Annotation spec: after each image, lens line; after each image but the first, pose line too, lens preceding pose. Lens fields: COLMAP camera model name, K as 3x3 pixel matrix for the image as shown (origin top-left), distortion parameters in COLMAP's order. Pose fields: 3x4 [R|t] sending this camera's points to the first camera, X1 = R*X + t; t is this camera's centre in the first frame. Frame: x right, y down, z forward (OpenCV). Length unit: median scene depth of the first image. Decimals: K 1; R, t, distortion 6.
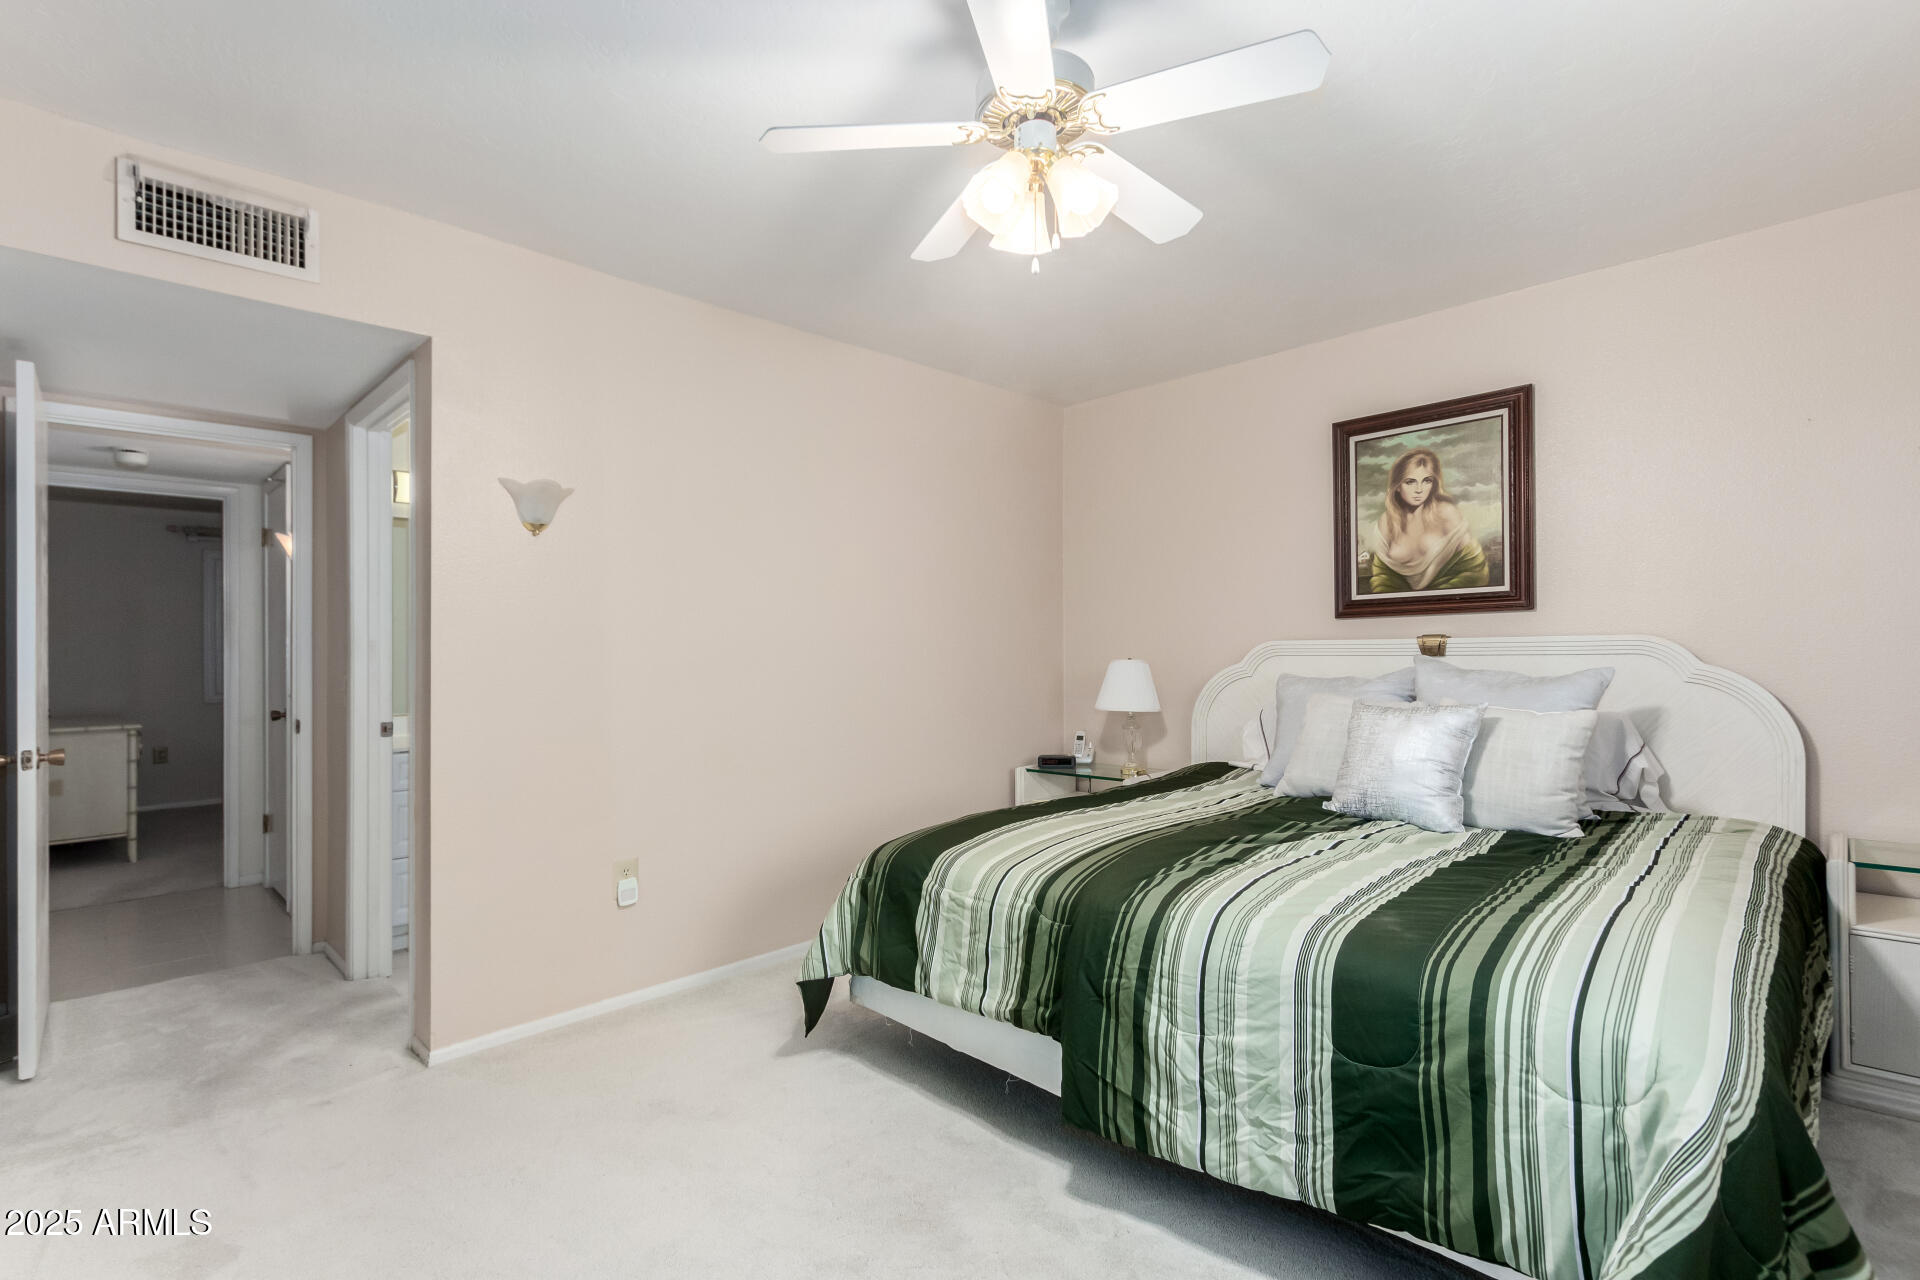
lens RADIAL K [[891.9, 0, 922.0], [0, 891.9, 645.6], [0, 0, 1]] dist [0.001346, -0.000105]
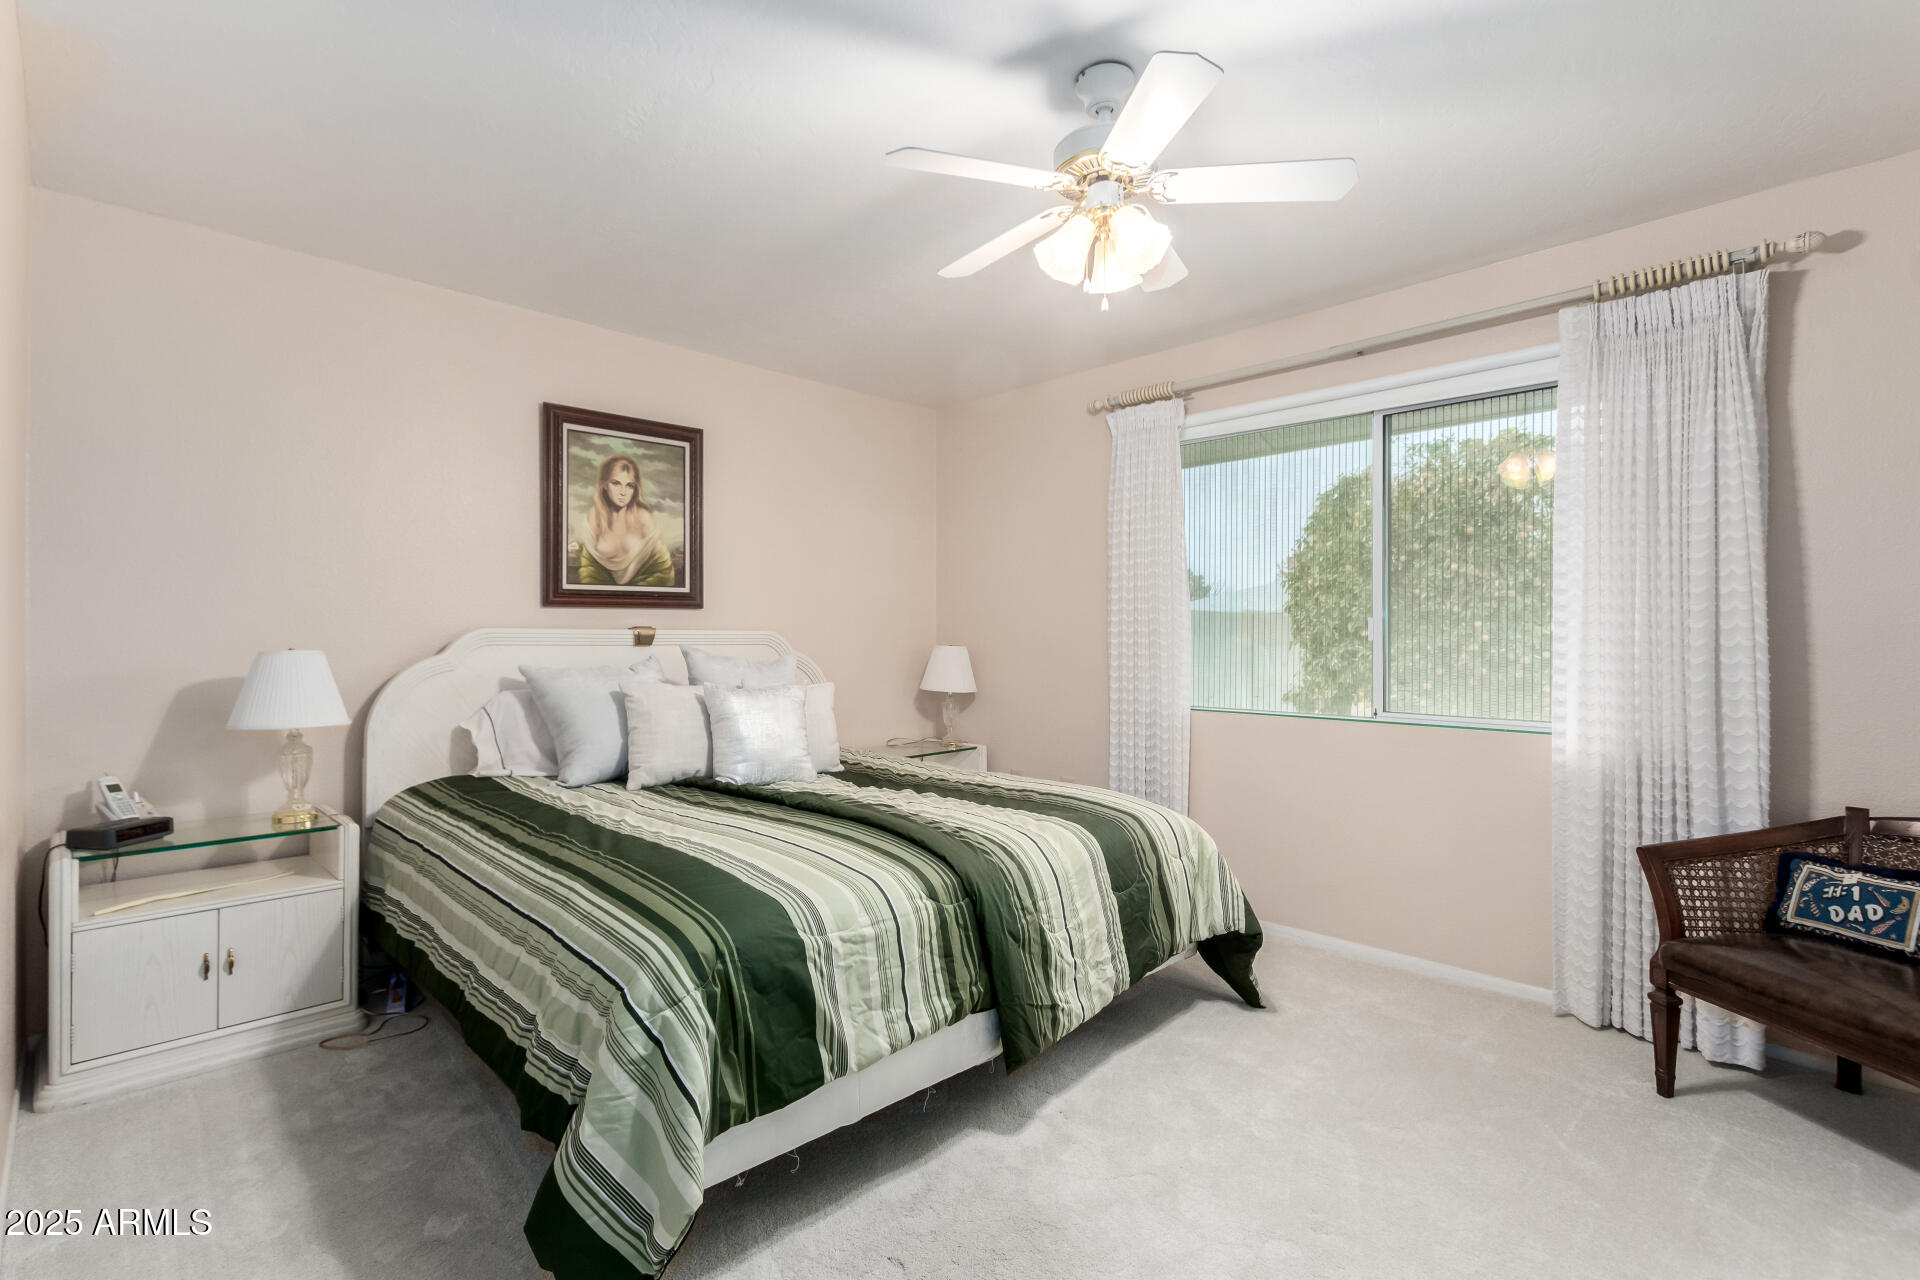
lens RADIAL K [[891.9, 0, 922.0], [0, 891.9, 645.6], [0, 0, 1]] dist [0.001346, -0.000105]
pose [[-0.002784, 0.005076, 0.999983, -0.533565], [-0.007265, 0.999961, -0.005096, 0.014571], [-0.999970, -0.007279, -0.002747, 0.645060]]
